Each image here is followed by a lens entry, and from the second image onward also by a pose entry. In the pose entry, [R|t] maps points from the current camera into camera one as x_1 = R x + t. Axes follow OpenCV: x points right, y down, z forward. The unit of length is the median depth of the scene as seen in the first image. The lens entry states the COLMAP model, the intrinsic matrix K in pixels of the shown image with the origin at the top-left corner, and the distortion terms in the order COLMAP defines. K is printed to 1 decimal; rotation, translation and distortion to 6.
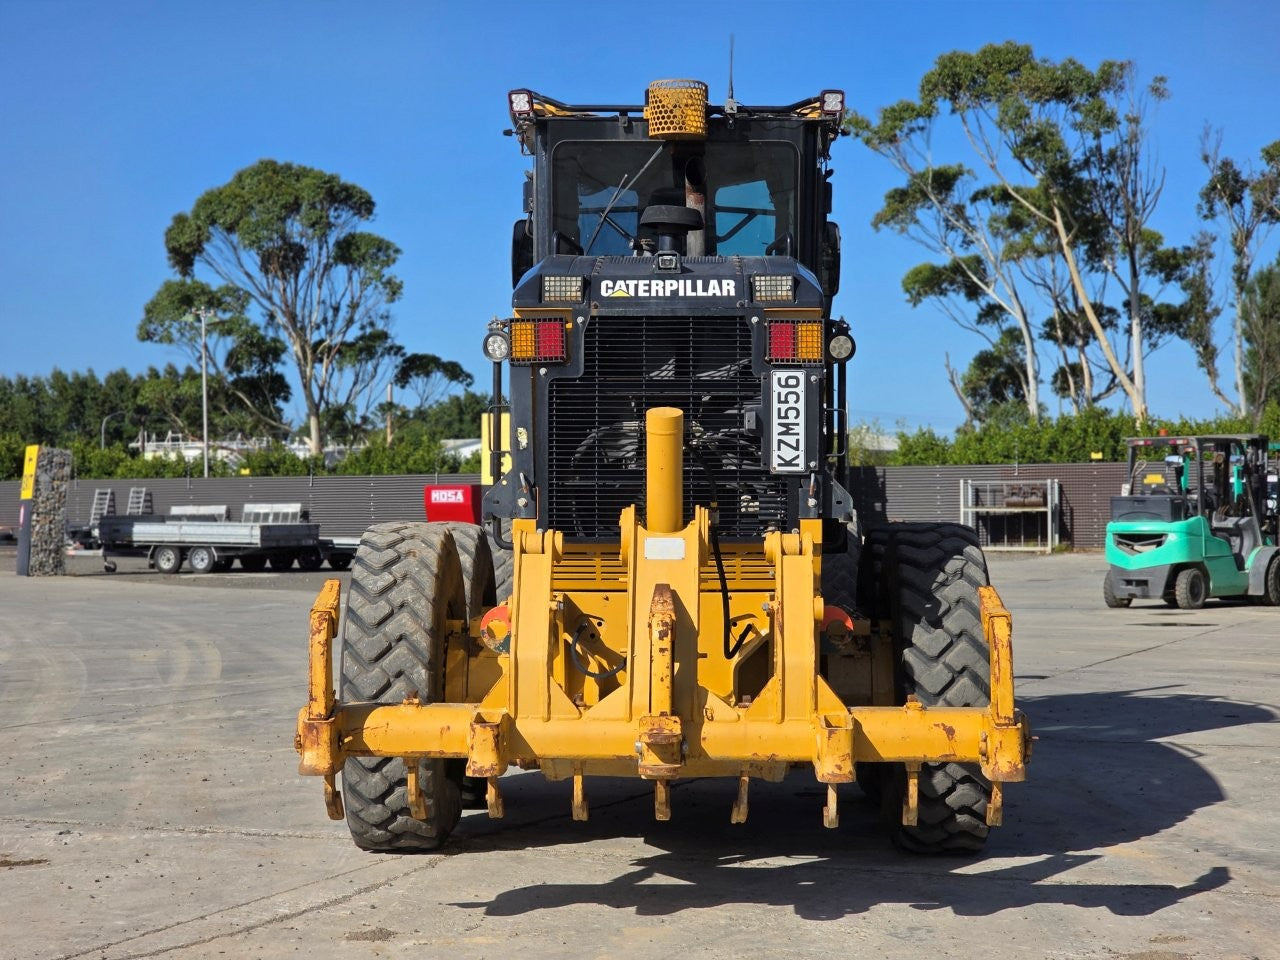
lens RADIAL K [[2486.1, 0, 637.6], [0, 2486.1, 550.7], [0, 0, 1]] dist [0.106792, -0.174947]
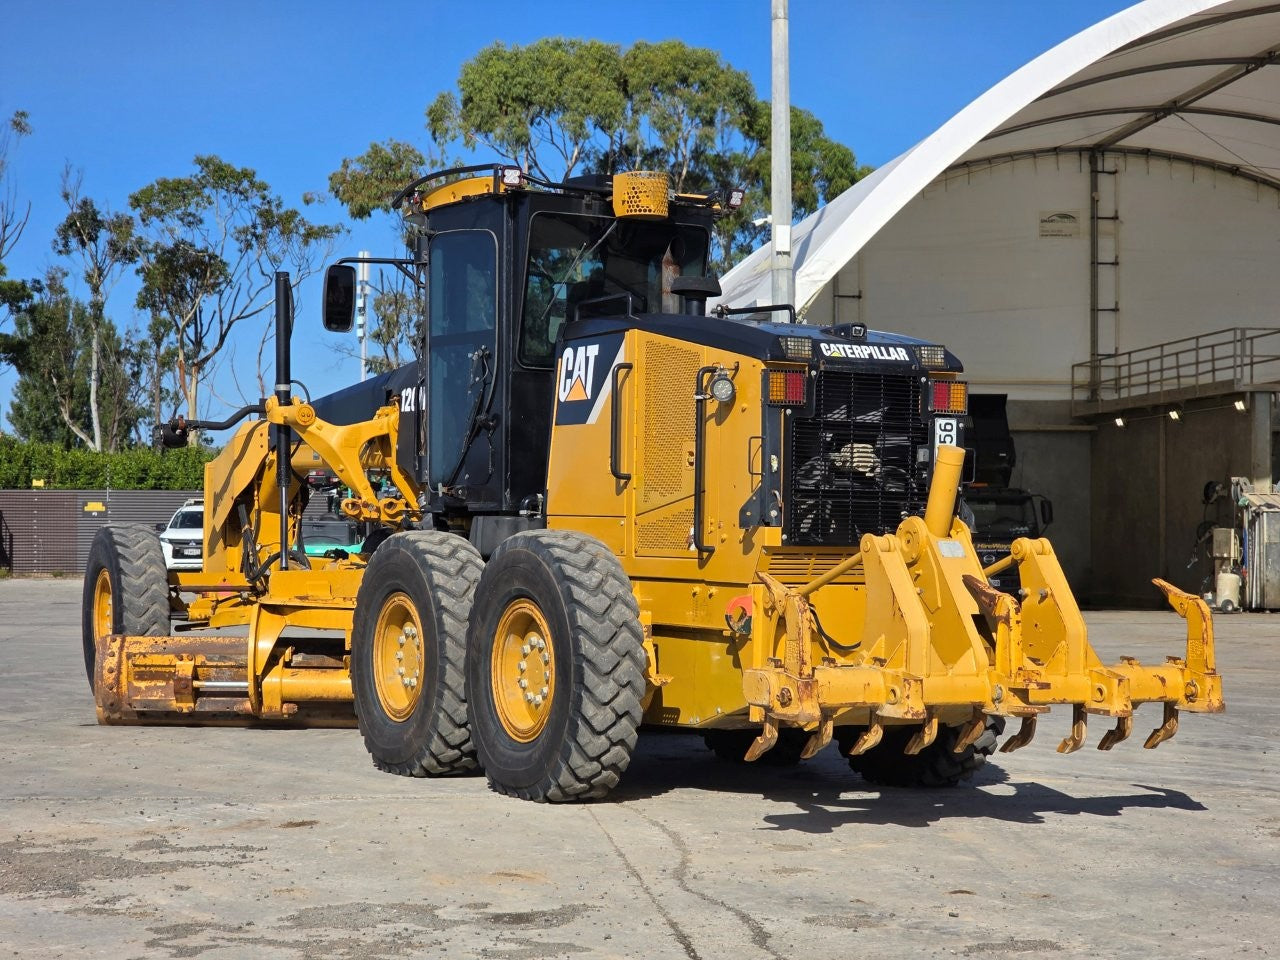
lens RADIAL K [[2500.5, 0, 687.8], [0, 2500.5, 510.5], [0, 0, 1]] dist [0.036896, 0.115902]
pose [[0.855024, 0.018471, 0.518259, -0.703556], [-0.003522, 0.999549, -0.029815, 0.016137], [-0.518576, 0.023667, 0.854704, -0.067131]]
